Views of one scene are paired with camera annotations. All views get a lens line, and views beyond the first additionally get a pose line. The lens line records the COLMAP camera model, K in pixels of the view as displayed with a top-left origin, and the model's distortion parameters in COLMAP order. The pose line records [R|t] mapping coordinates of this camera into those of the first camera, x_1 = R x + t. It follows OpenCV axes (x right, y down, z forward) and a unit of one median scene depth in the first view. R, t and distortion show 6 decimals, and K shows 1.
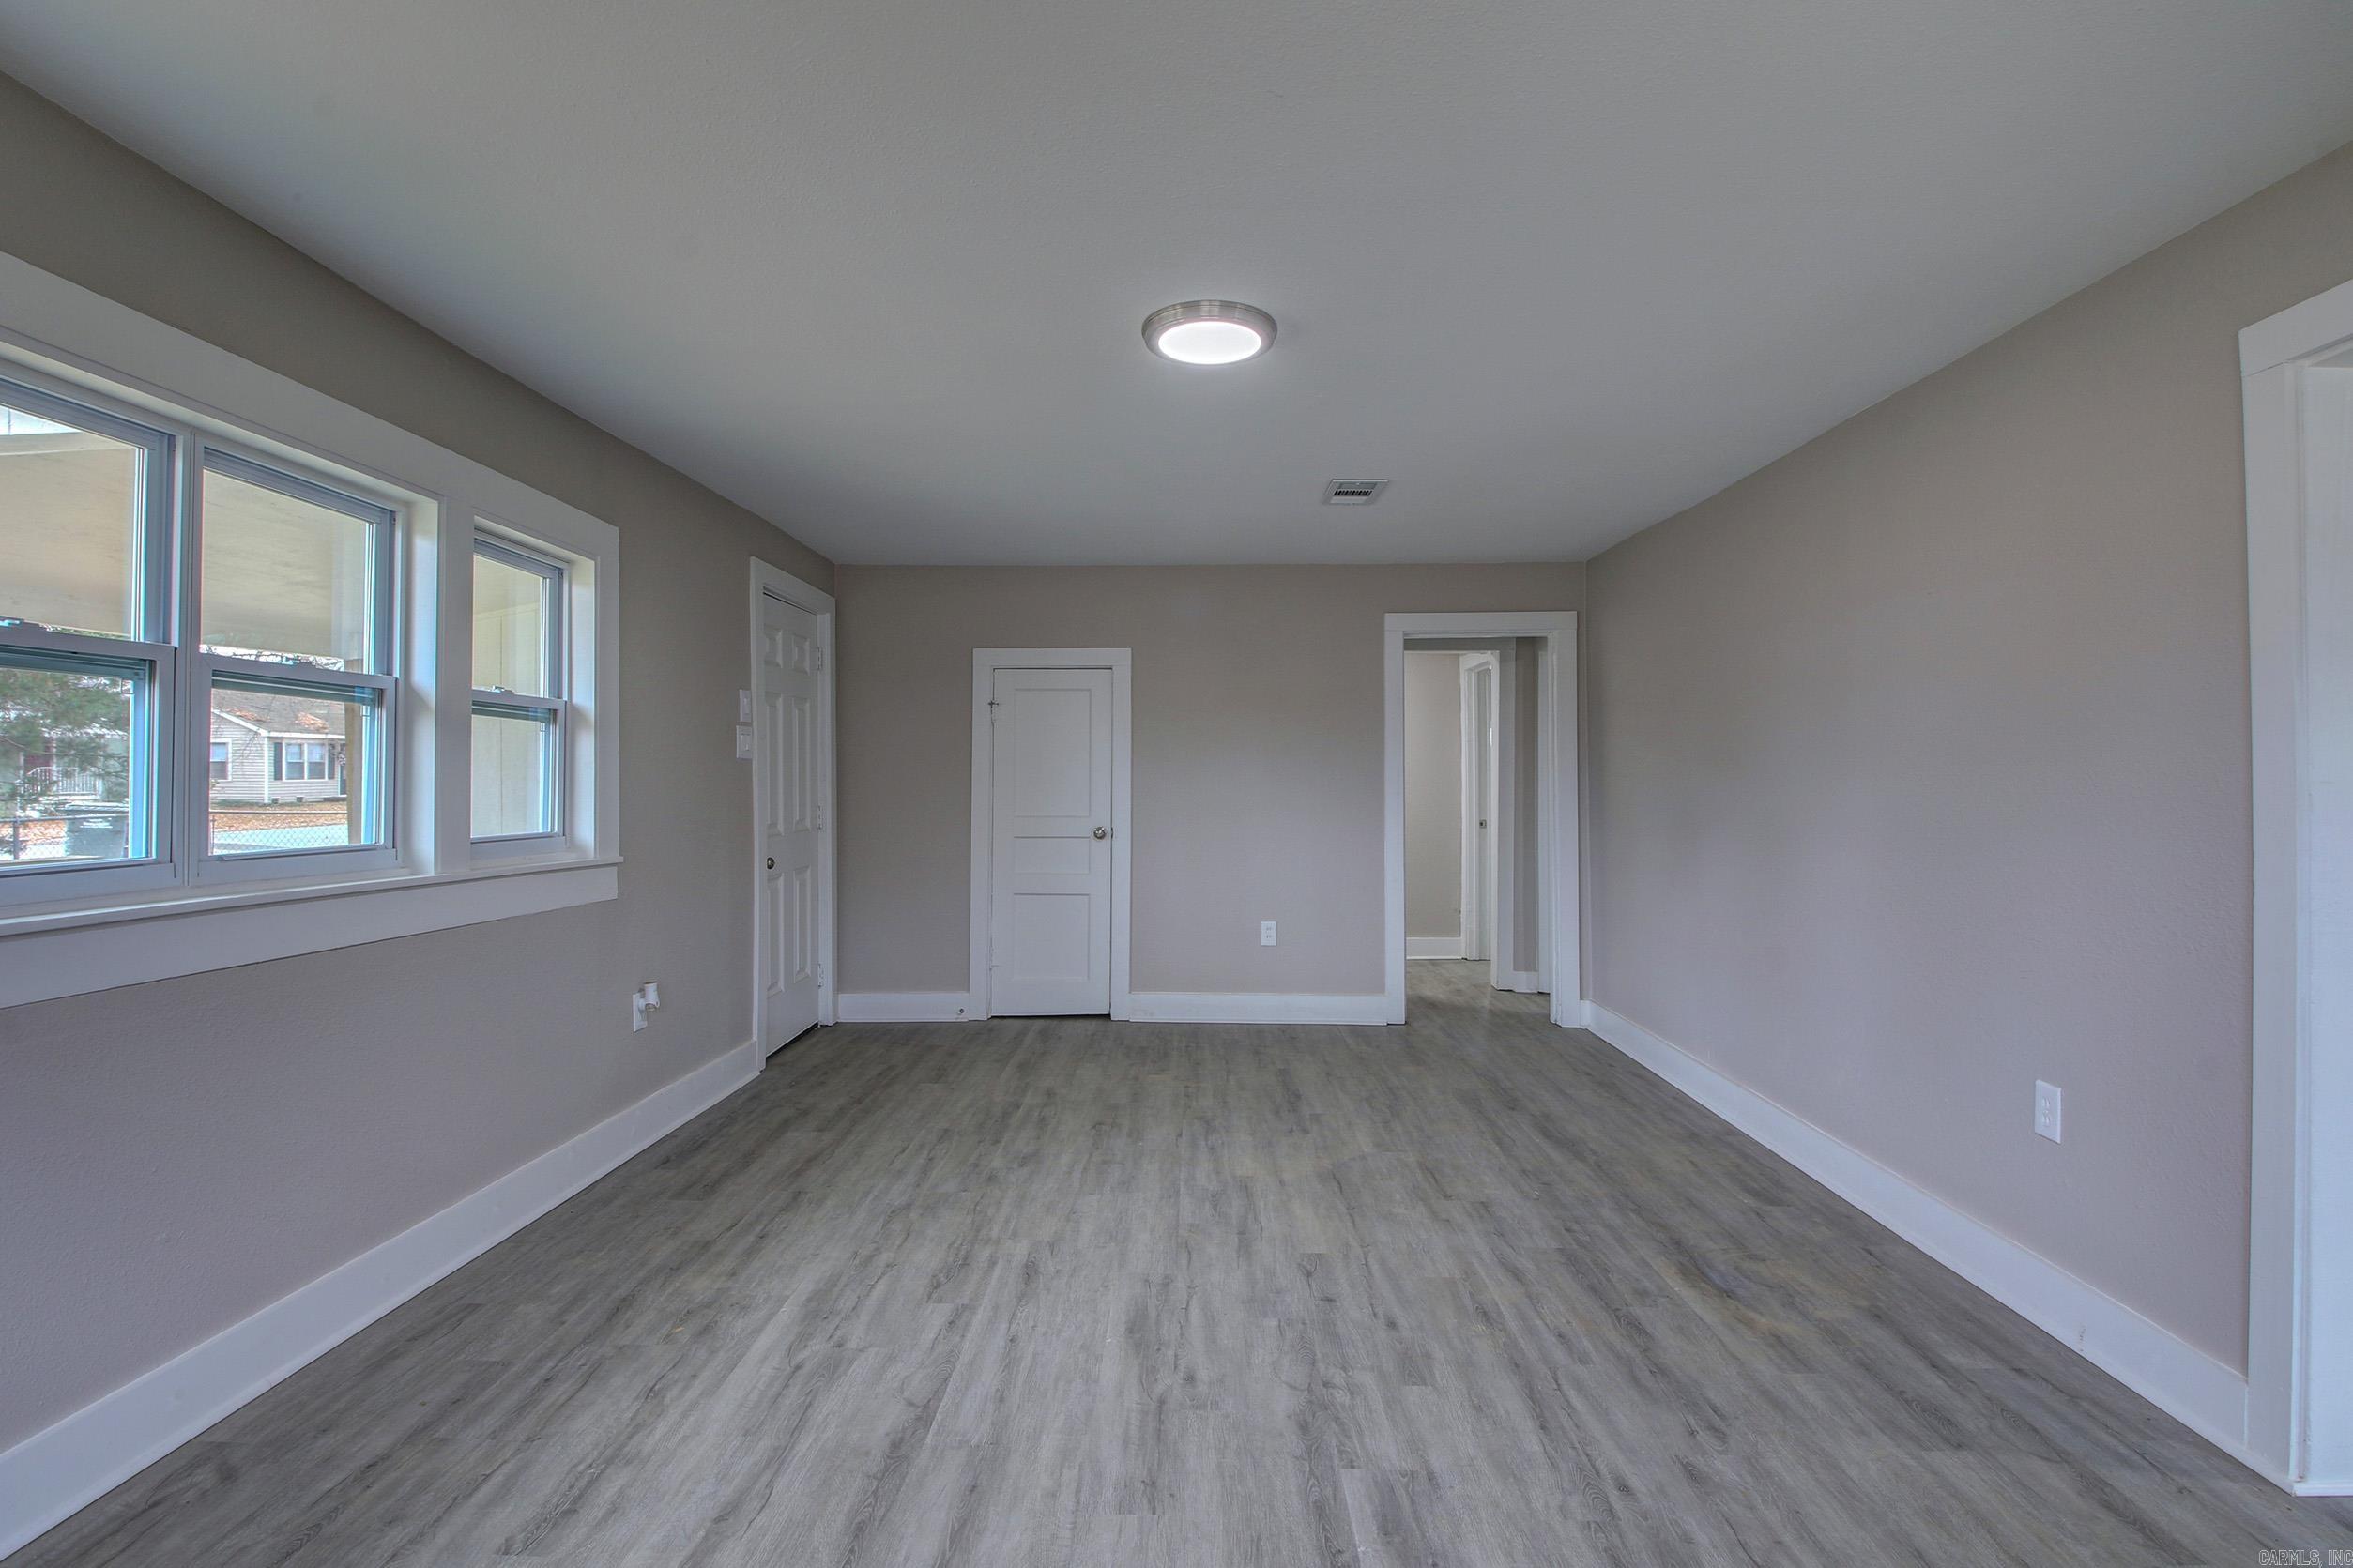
lens RADIAL K [[1113.3, 0, 1188.7], [0, 1113.3, 770.0], [0, 0, 1]] dist [0.013373, -0.023037]
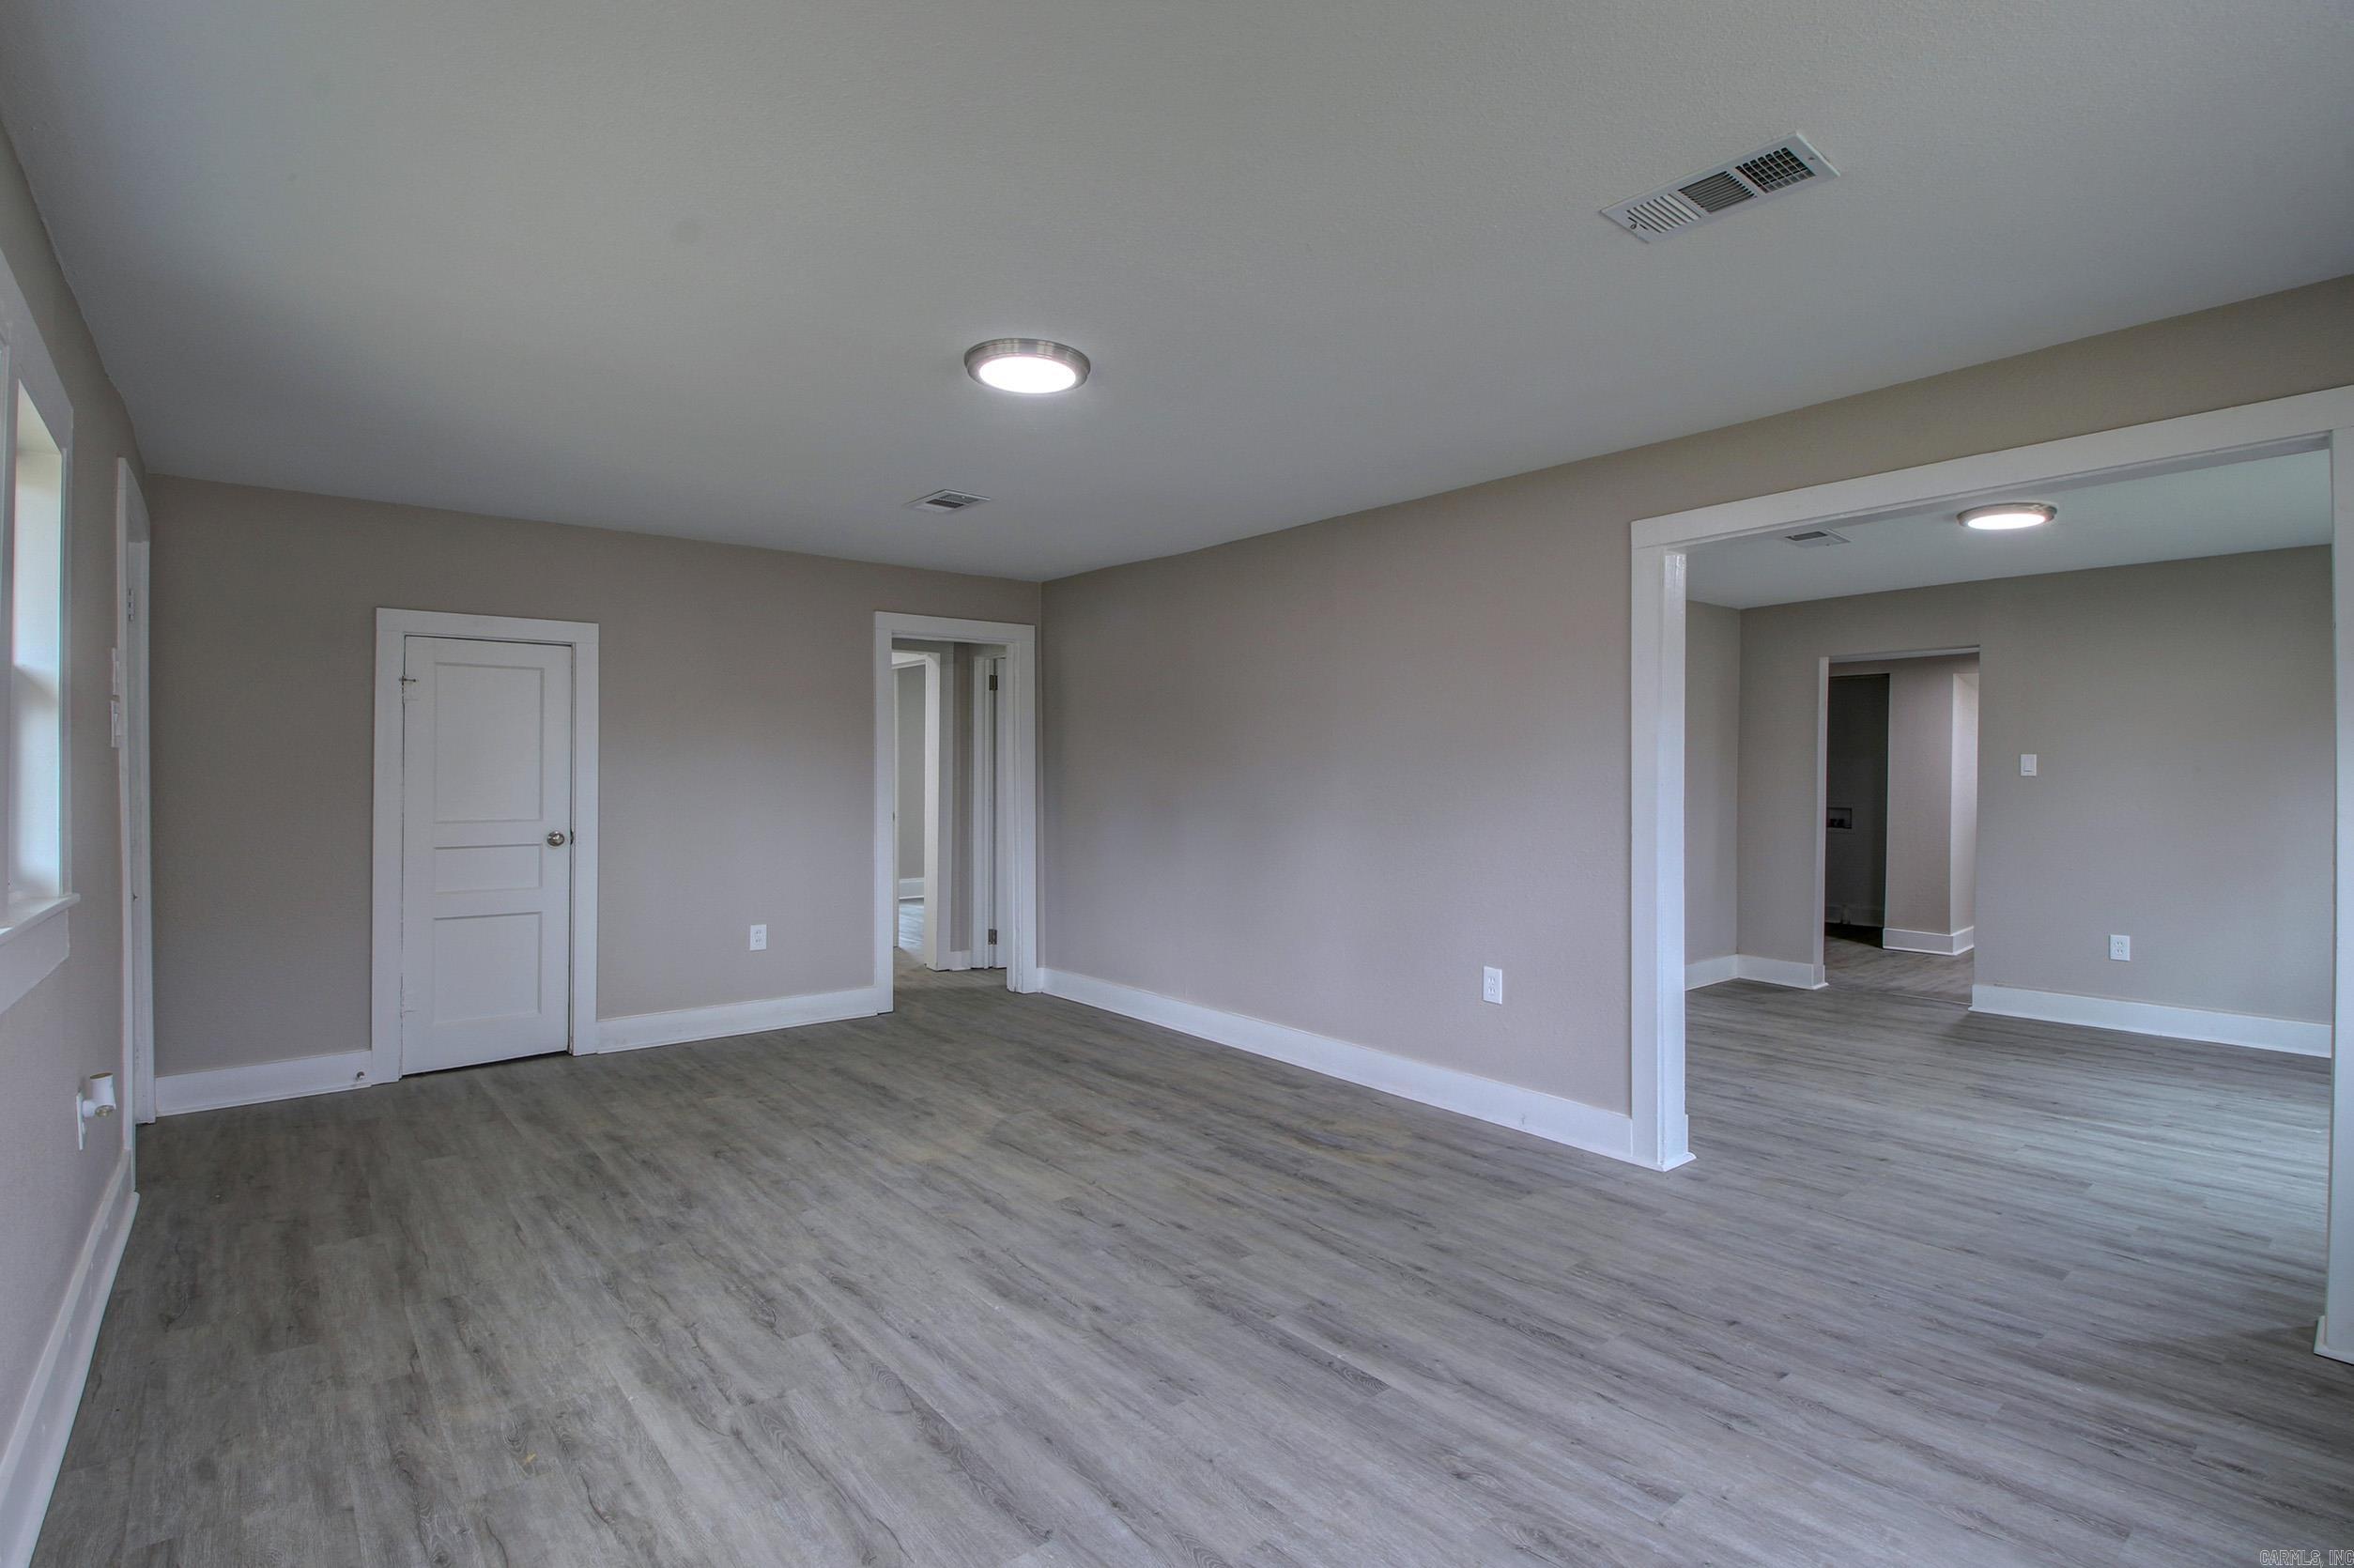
lens RADIAL K [[1113.8, 0, 1190.7], [0, 1113.8, 781.9], [0, 0, 1]] dist [0.013373, -0.023037]
pose [[0.761629, -0.006926, 0.647977, -0.460353], [-0.005197, 0.999845, 0.016795, -0.007256], [-0.647993, -0.016160, 0.761475, 0.056534]]
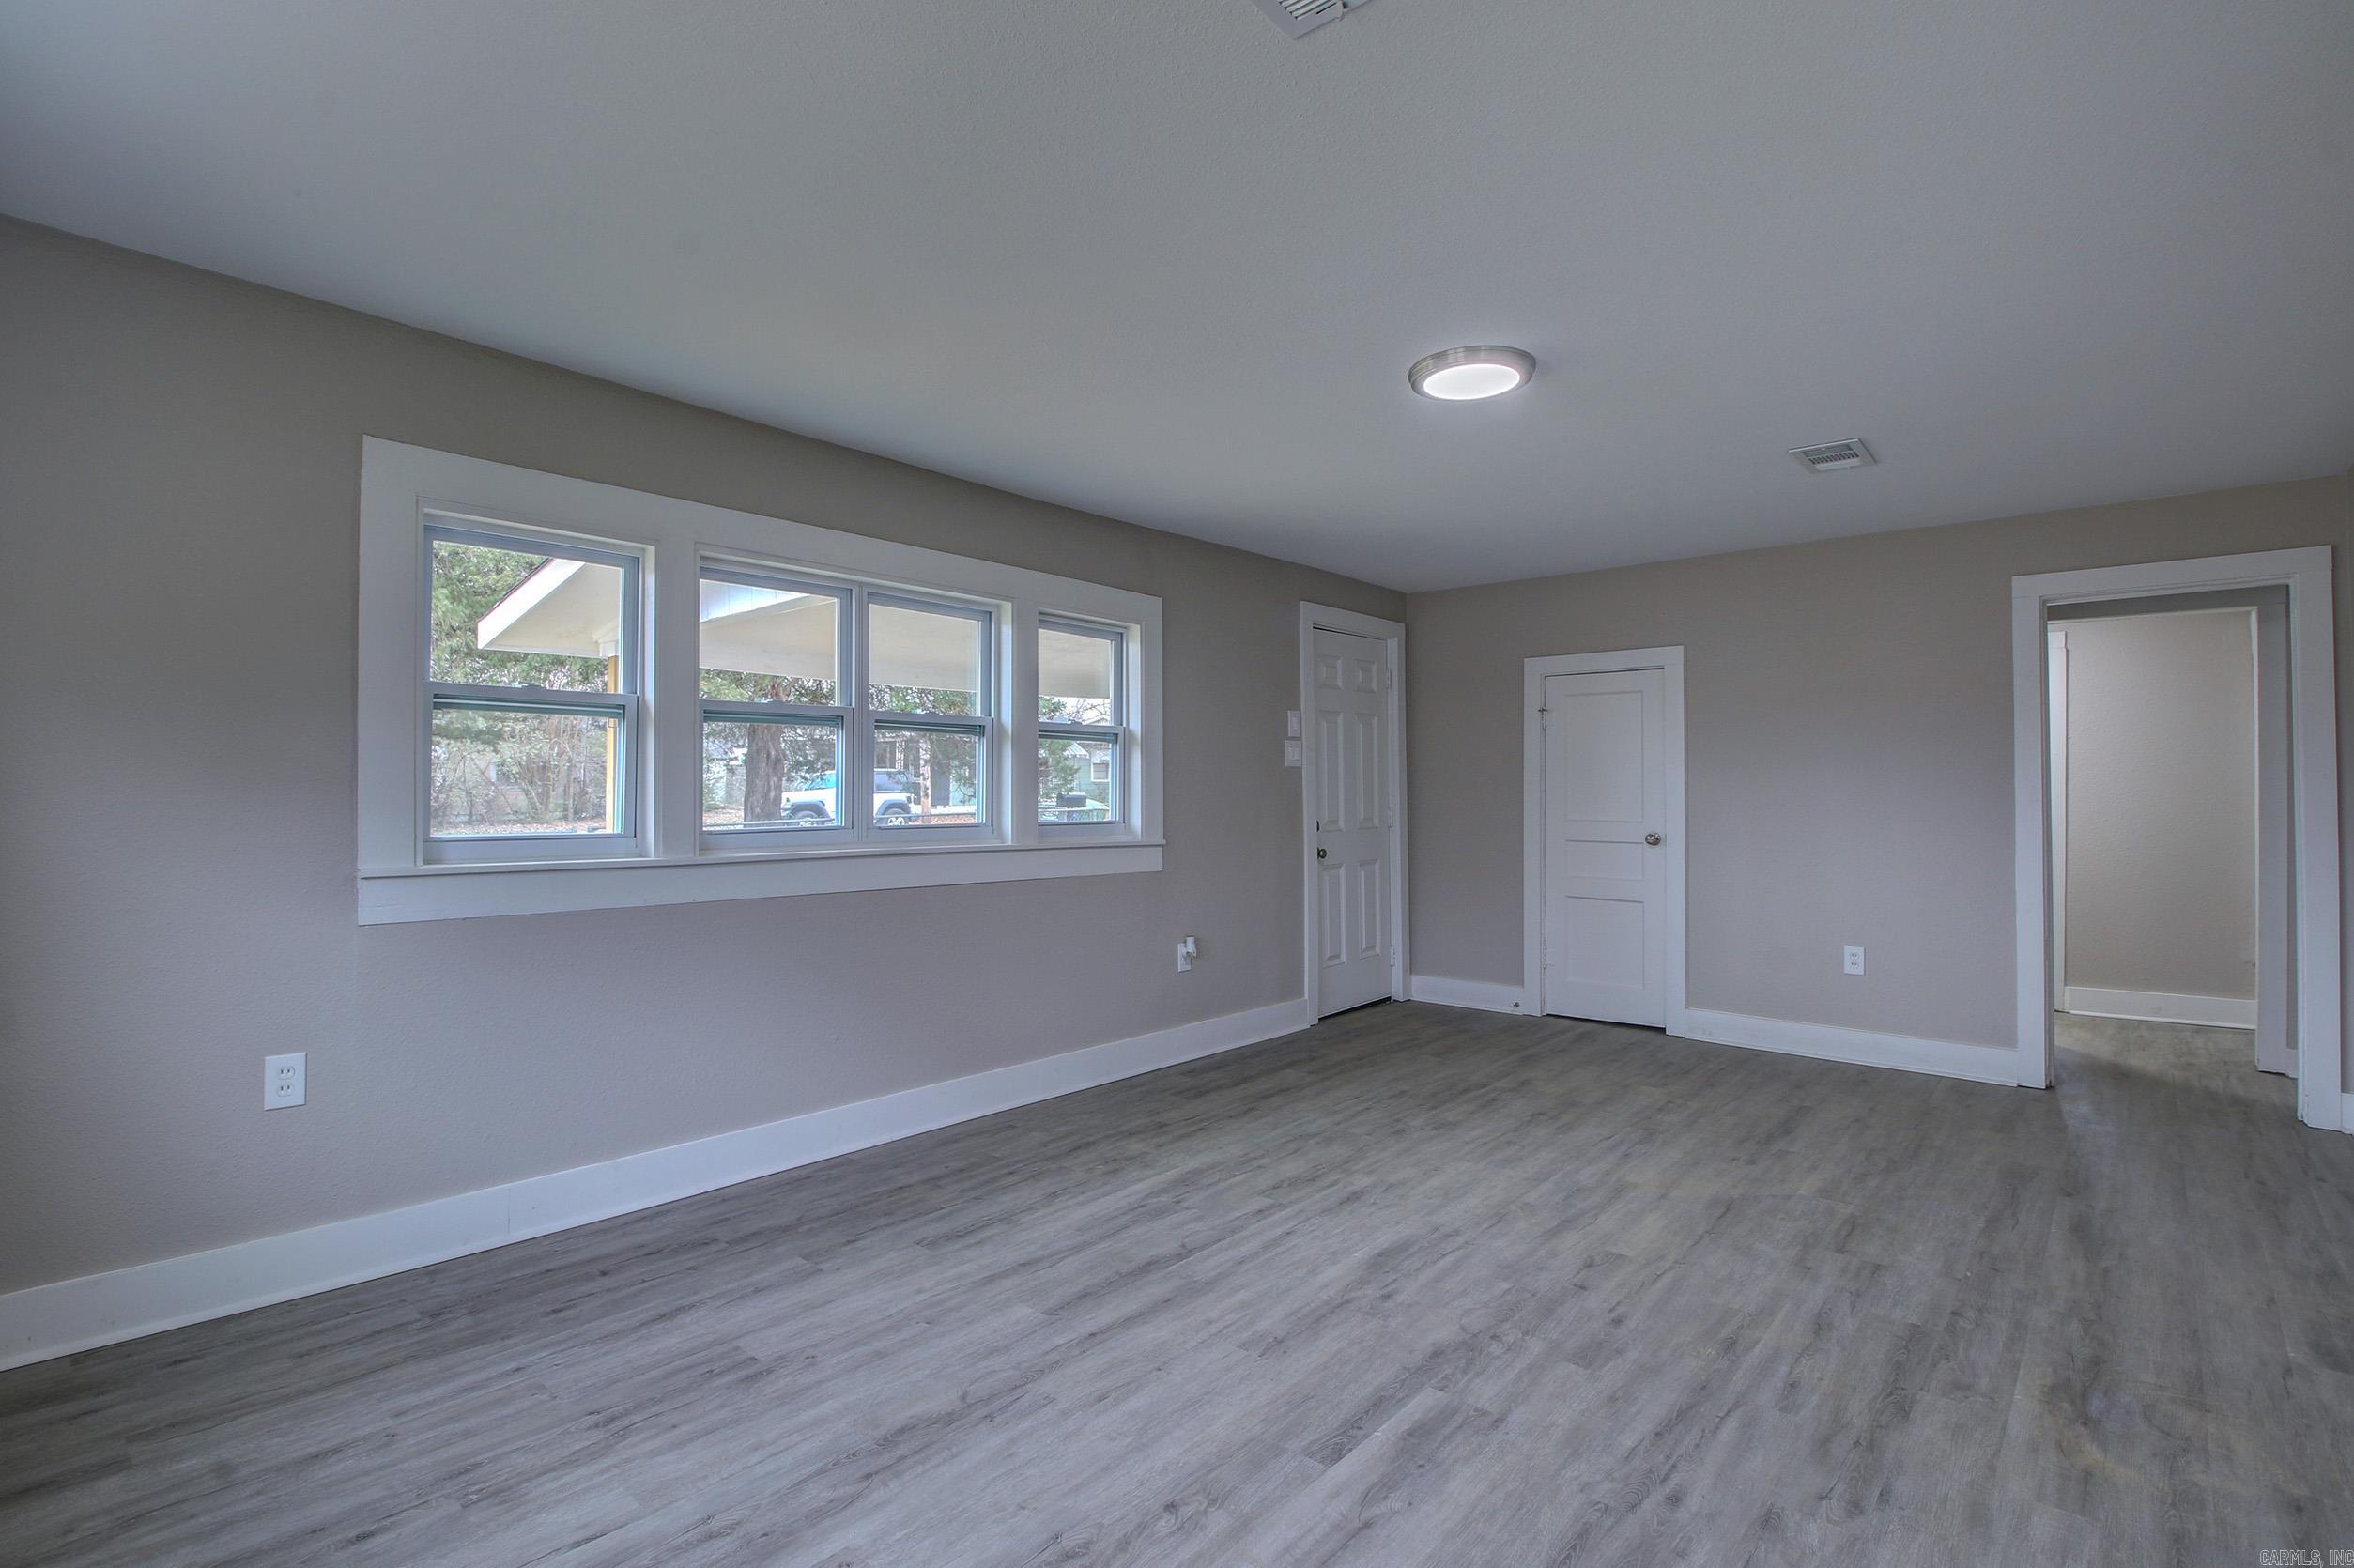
lens RADIAL K [[1113.8, 0, 1185.2], [0, 1113.8, 774.2], [0, 0, 1]] dist [0.013373, -0.023037]
pose [[0.764163, -0.007806, -0.644976, 0.414519], [0.005320, 0.999969, -0.005798, 0.005929], [0.645001, 0.000999, 0.764181, -0.015897]]
